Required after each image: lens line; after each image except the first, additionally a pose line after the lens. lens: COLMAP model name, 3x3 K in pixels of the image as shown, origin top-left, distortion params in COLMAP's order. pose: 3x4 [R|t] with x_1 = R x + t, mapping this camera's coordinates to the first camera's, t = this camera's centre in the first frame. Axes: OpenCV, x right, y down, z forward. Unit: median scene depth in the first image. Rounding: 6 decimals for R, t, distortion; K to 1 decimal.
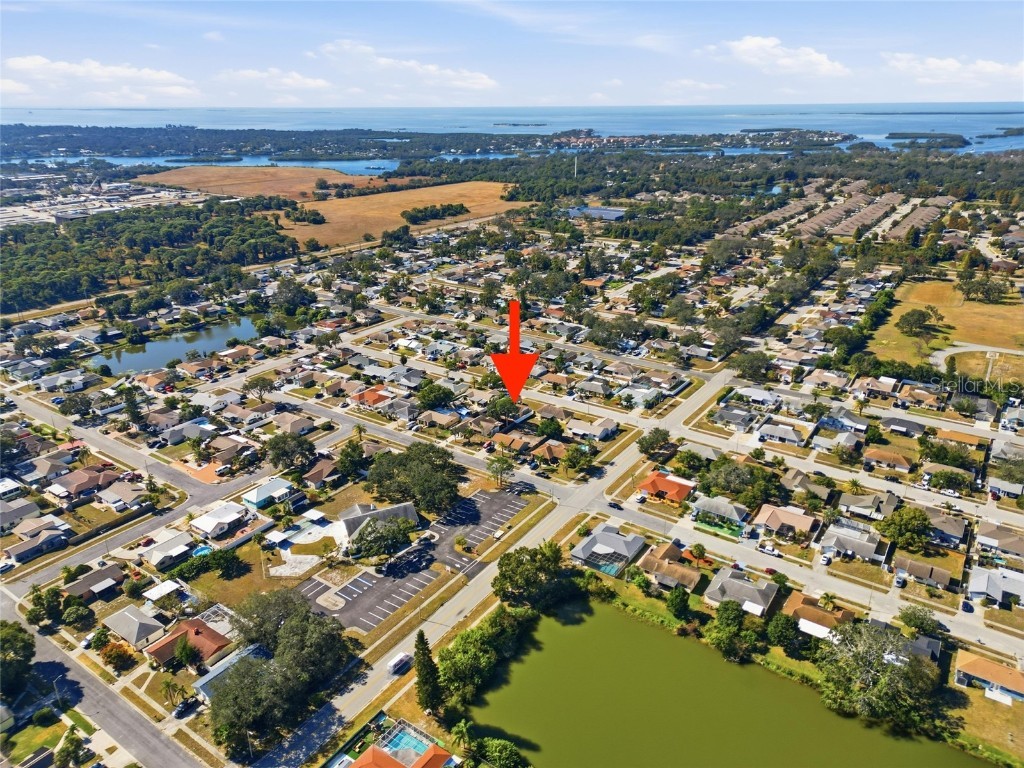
lens RADIAL K [[711.9, 0, 512.0], [0, 711.9, 384.0], [0, 0, 1]] dist [0.096560, -0.104614]
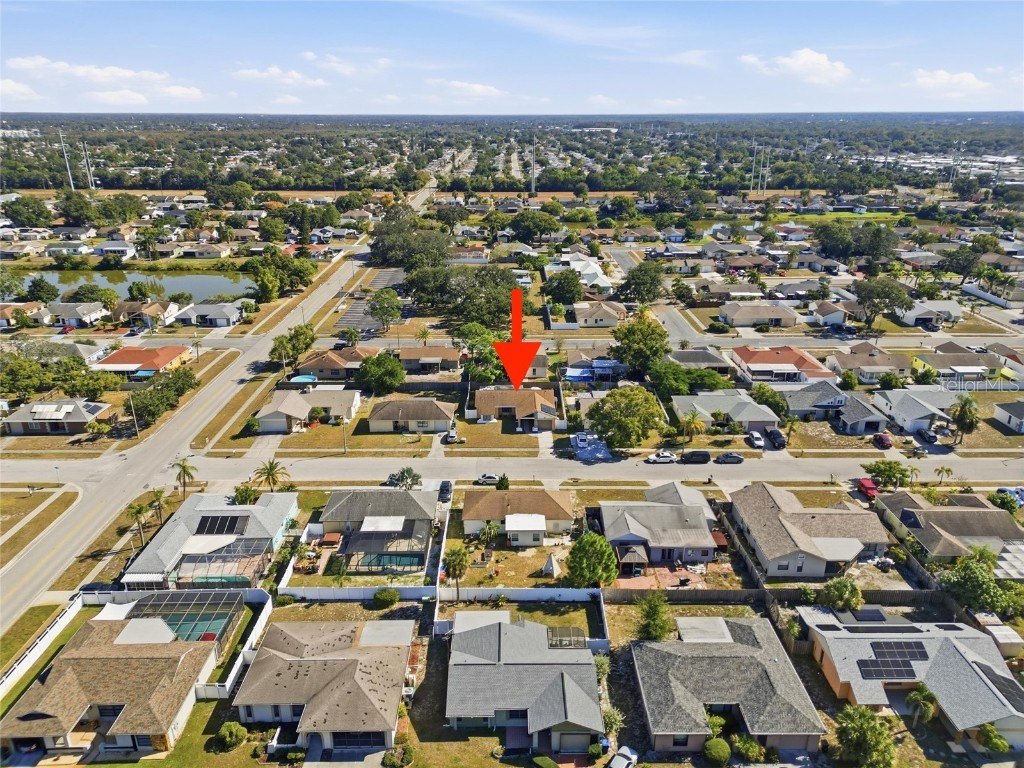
lens RADIAL K [[711.9, 0, 512.0], [0, 711.9, 384.0], [0, 0, 1]] dist [0.096560, -0.104614]
pose [[-0.822480, 0.203424, -0.531173, 0.203899], [-0.203713, 0.766560, 0.609004, -0.214626], [0.531062, 0.609101, -0.589041, 1.093992]]
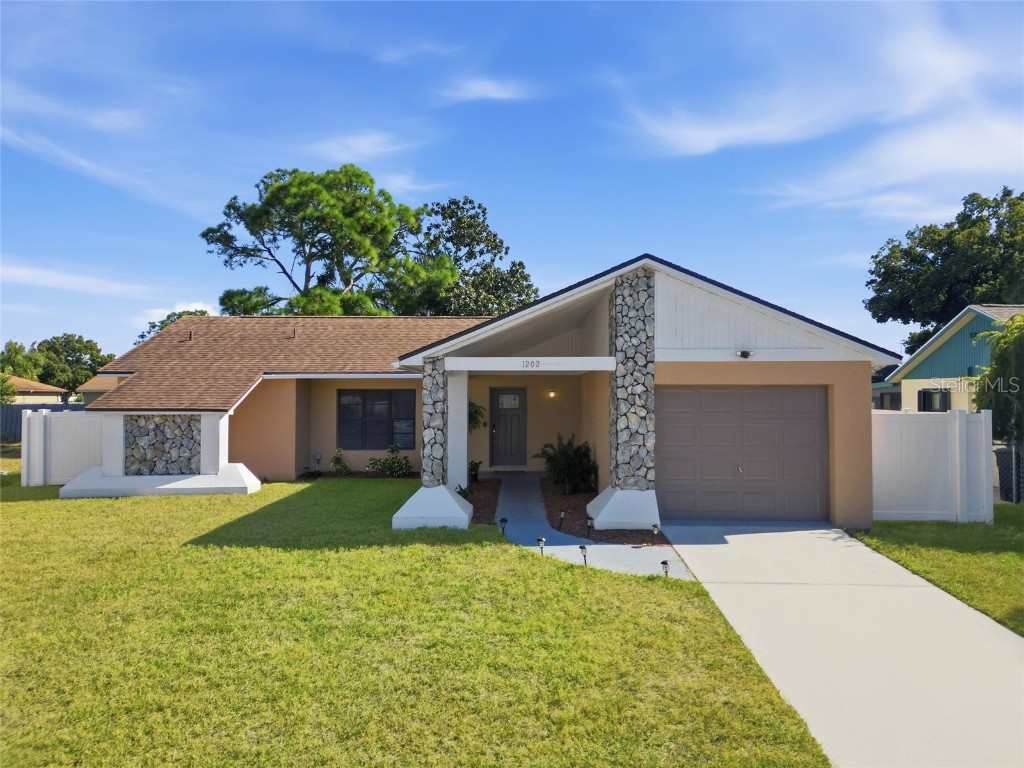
lens RADIAL K [[711.9, 0, 512.0], [0, 711.9, 384.0], [0, 0, 1]] dist [0.096560, -0.104614]
pose [[-0.835053, -0.010118, -0.550076, 0.025621], [-0.200095, 0.936945, 0.286525, 0.010304], [0.512492, 0.349331, -0.784423, 0.918786]]
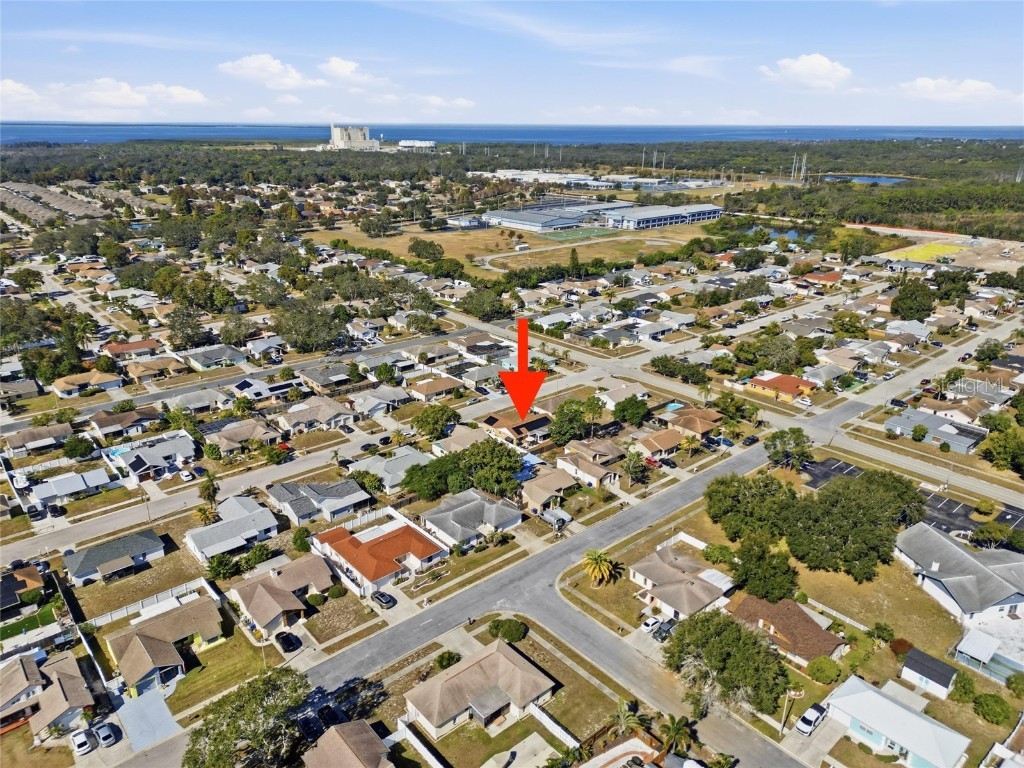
lens RADIAL K [[711.9, 0, 512.0], [0, 711.9, 384.0], [0, 0, 1]] dist [0.096560, -0.104614]
pose [[0.248940, -0.330462, 0.910398, -0.477877], [0.346199, 0.908247, 0.235016, -0.129779], [-0.904530, 0.256674, 0.340505, 0.691485]]
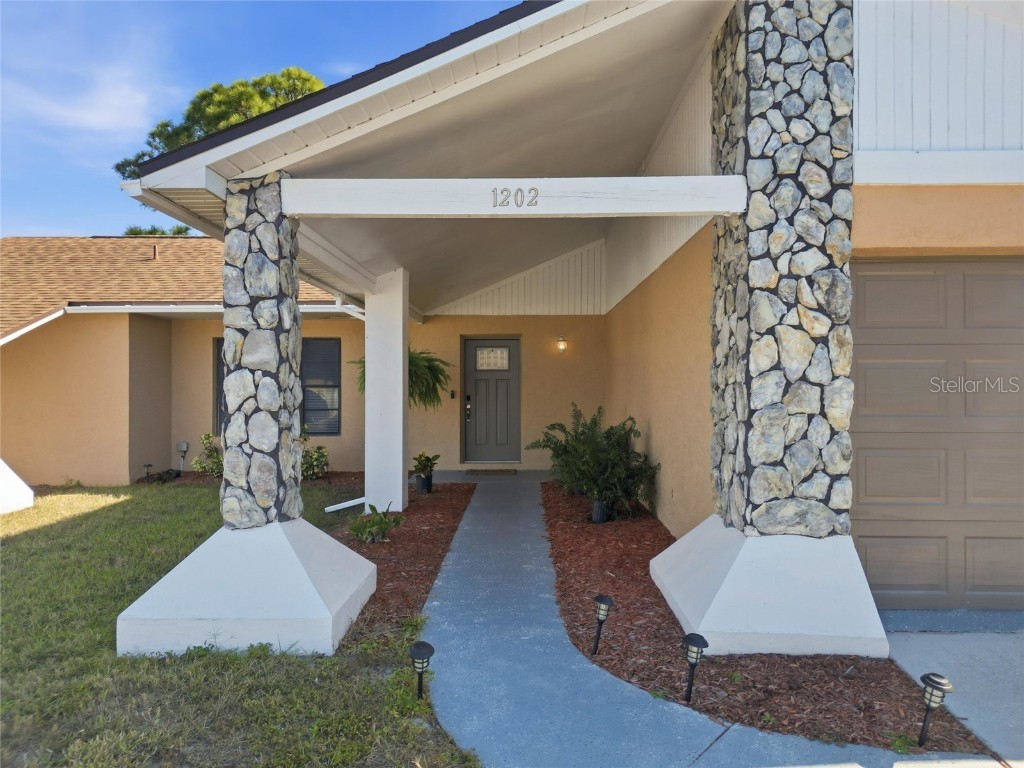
lens RADIAL K [[711.9, 0, 512.0], [0, 711.9, 384.0], [0, 0, 1]] dist [0.096560, -0.104614]
pose [[-0.837452, -0.001286, -0.546510, 0.014508], [-0.197319, 0.933255, 0.300168, 0.017399], [0.509646, 0.359213, -0.781810, 0.905015]]
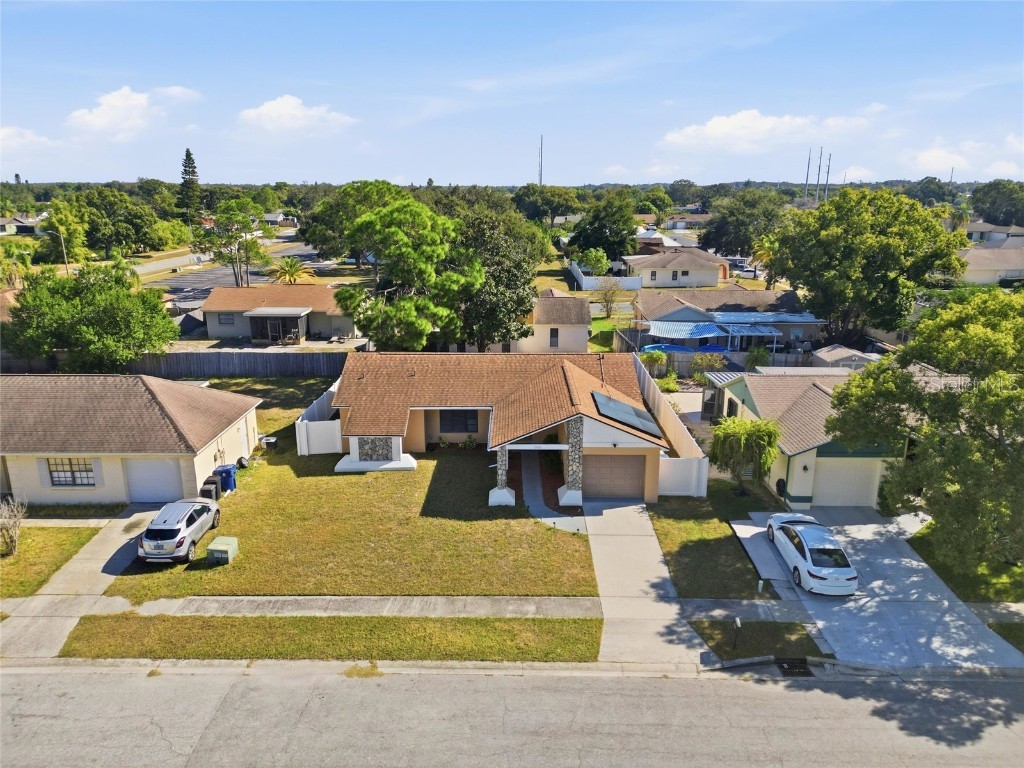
lens RADIAL K [[711.9, 0, 512.0], [0, 711.9, 384.0], [0, 0, 1]] dist [0.096560, -0.104614]
pose [[-0.827390, 0.150694, -0.541033, 0.054265], [-0.202361, 0.818636, 0.537481, -0.031764], [0.523904, 0.554190, -0.646837, 0.942880]]
